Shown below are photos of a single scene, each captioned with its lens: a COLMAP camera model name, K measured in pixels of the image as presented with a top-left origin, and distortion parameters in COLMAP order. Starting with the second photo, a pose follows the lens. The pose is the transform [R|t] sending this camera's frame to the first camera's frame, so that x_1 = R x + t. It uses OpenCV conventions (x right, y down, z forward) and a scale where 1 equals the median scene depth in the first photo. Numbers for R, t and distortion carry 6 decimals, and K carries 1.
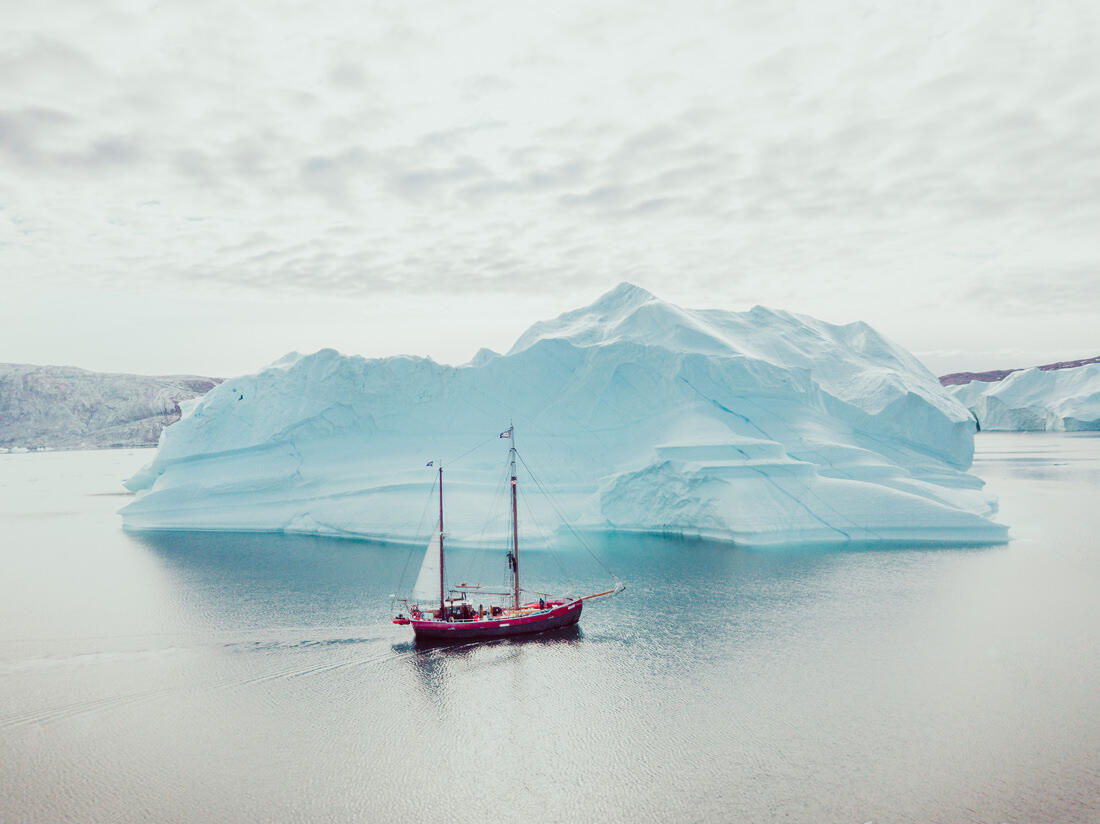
lens RADIAL K [[882.4, 0, 546.5], [0, 882.4, 441.2], [0, 0, 1]] dist [0.044638, -0.059250]
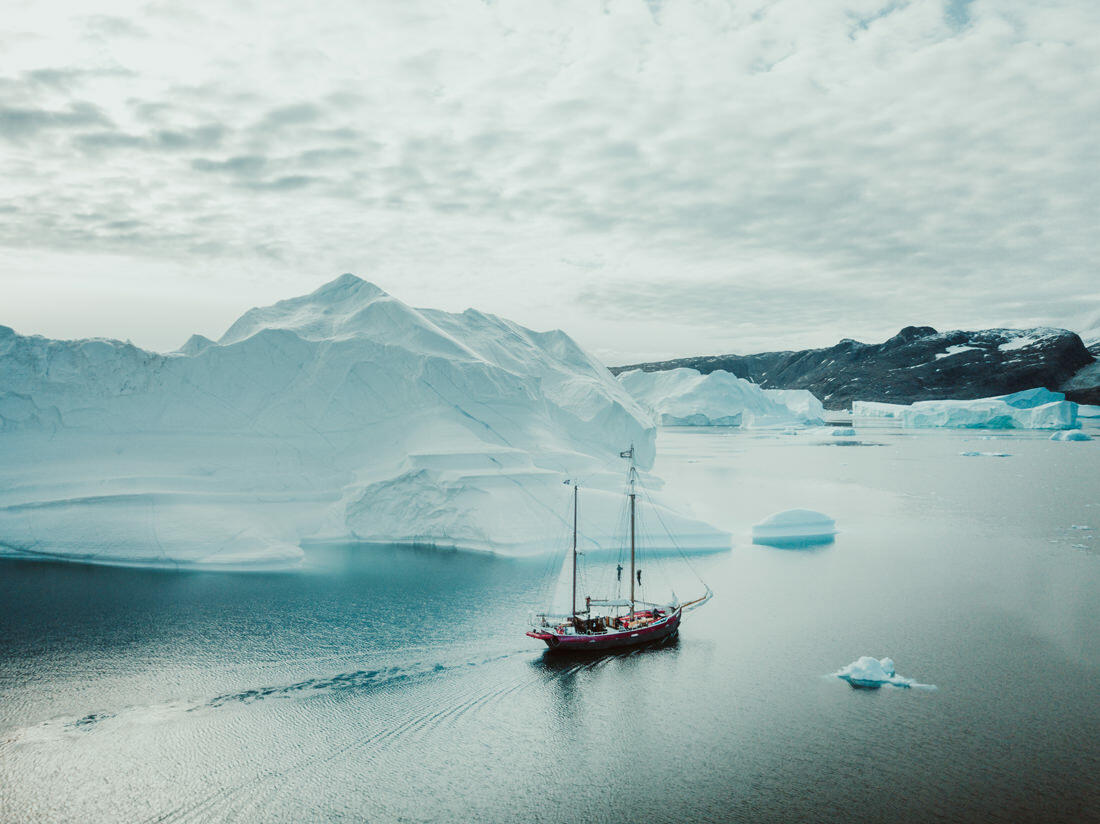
lens RADIAL K [[882.4, 0, 521.5], [0, 882.4, 408.0], [0, 0, 1]] dist [0.044638, -0.059250]
pose [[0.927120, 0.031624, 0.373427, -0.084289], [-0.024718, 0.999424, -0.023270, -0.016826], [-0.373948, 0.012343, 0.927368, 0.043752]]
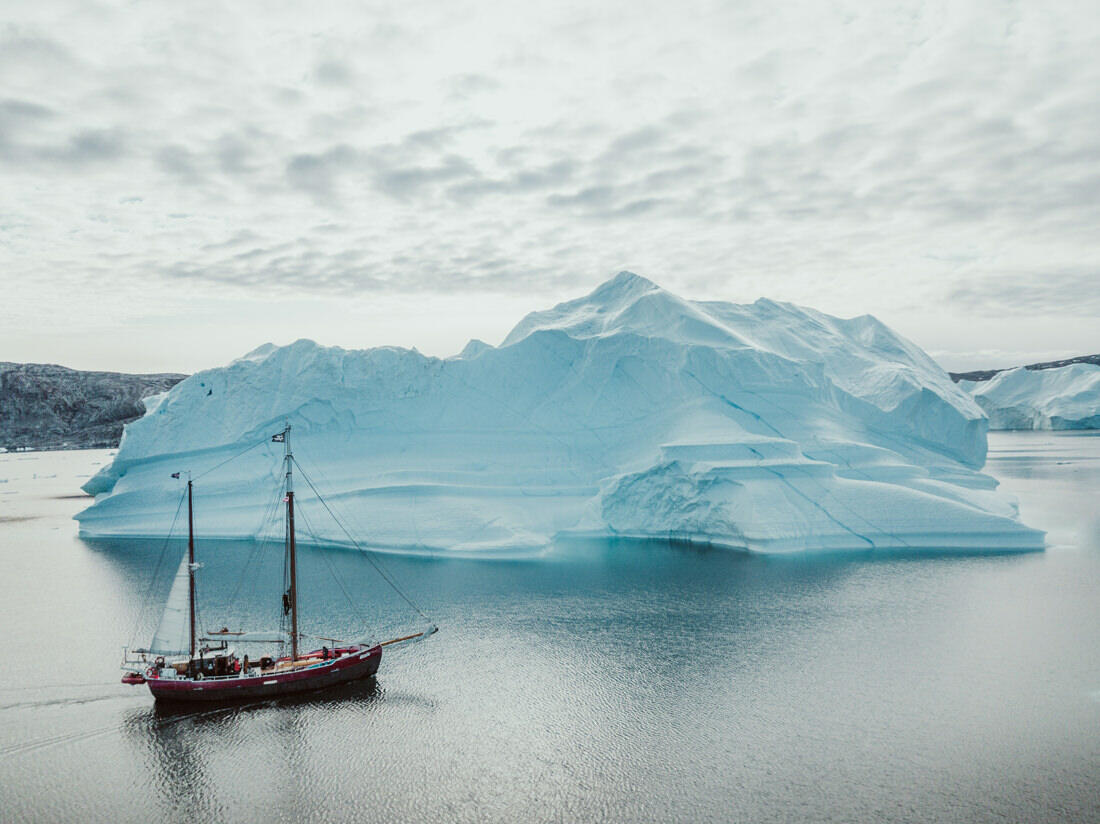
lens RADIAL K [[882.4, 0, 559.9], [0, 882.4, 419.7], [0, 0, 1]] dist [0.044638, -0.059250]
pose [[0.999589, 0.000219, 0.028656, -0.005740], [0.000466, 0.999714, -0.023906, 0.000921], [-0.028653, 0.023909, 0.999303, 0.056882]]
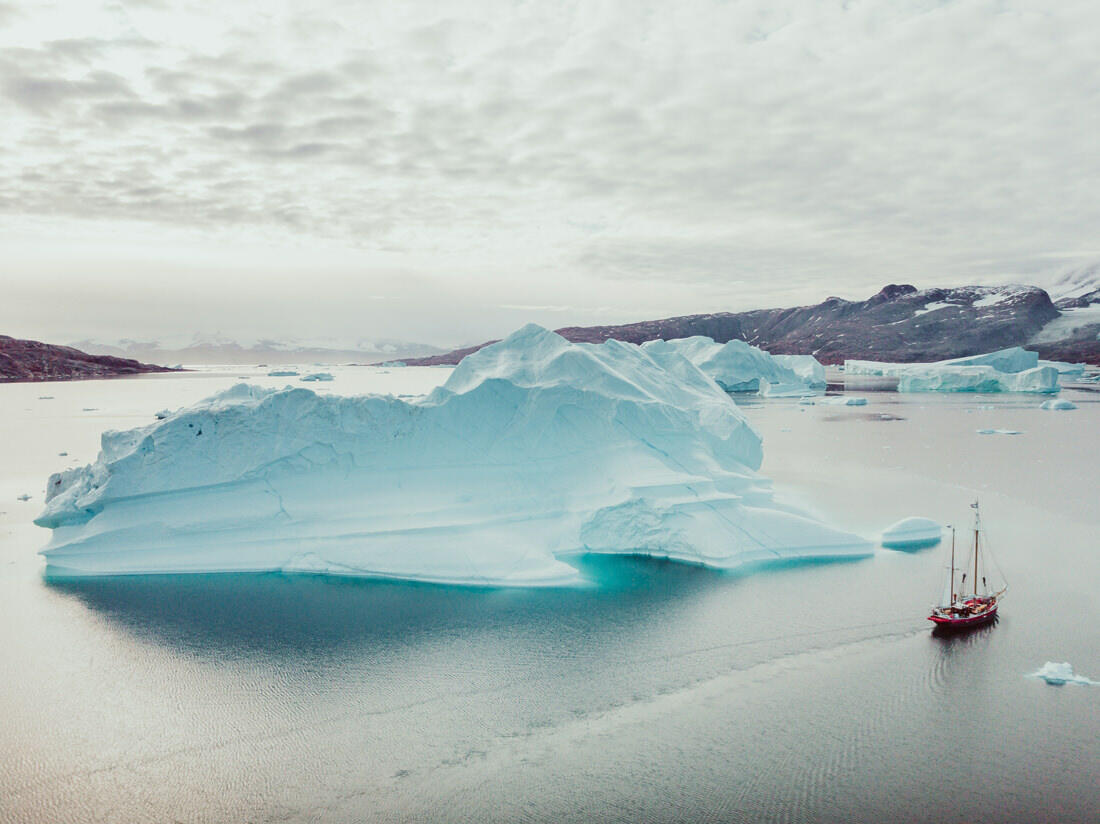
lens RADIAL K [[841.6, 0, 559.9], [0, 841.6, 414.2], [0, 0, 1]] dist [0.028151, -0.018818]
pose [[0.910782, -0.001844, 0.412884, -0.311641], [-0.014506, 0.999230, 0.036462, -0.093888], [-0.412633, -0.039198, 0.910054, -0.025748]]
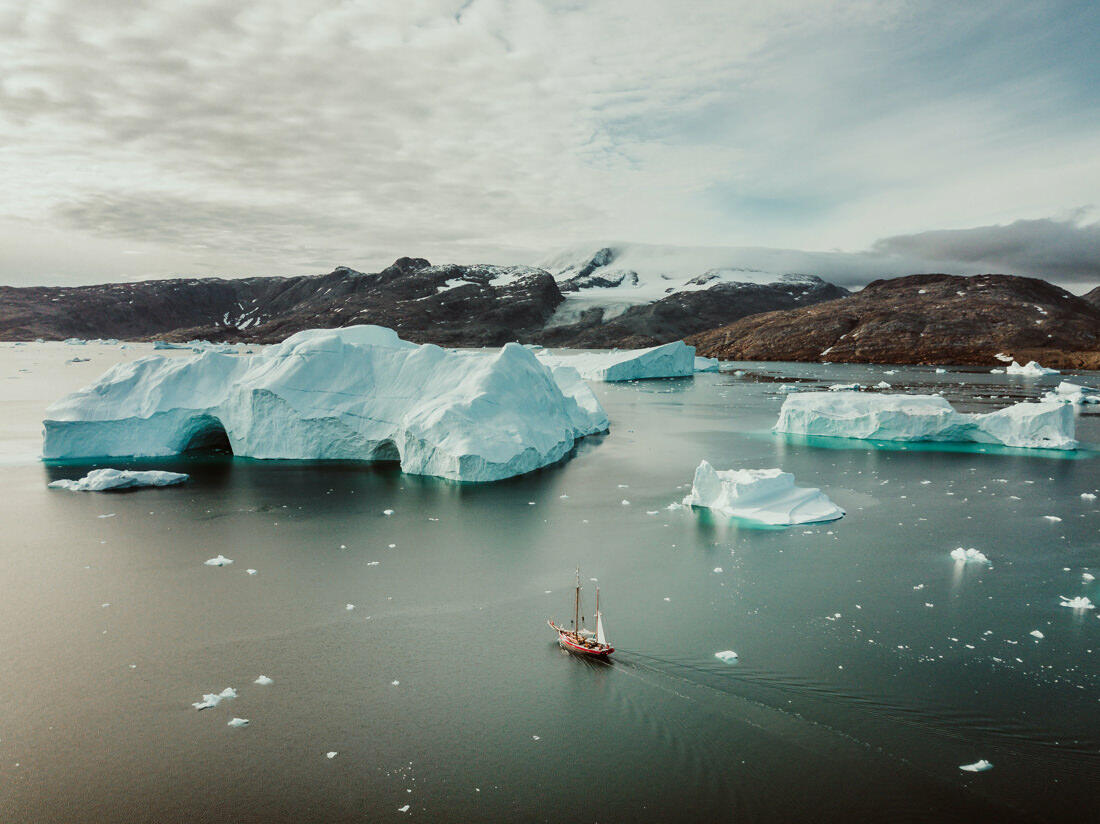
lens RADIAL K [[882.4, 0, 592.6], [0, 882.4, 438.6], [0, 0, 1]] dist [0.044638, -0.059250]
pose [[0.515892, -0.065166, 0.854171, 0.912477], [-0.009927, 0.996581, 0.082026, -0.334290], [-0.856596, -0.050796, 0.513481, 3.044702]]
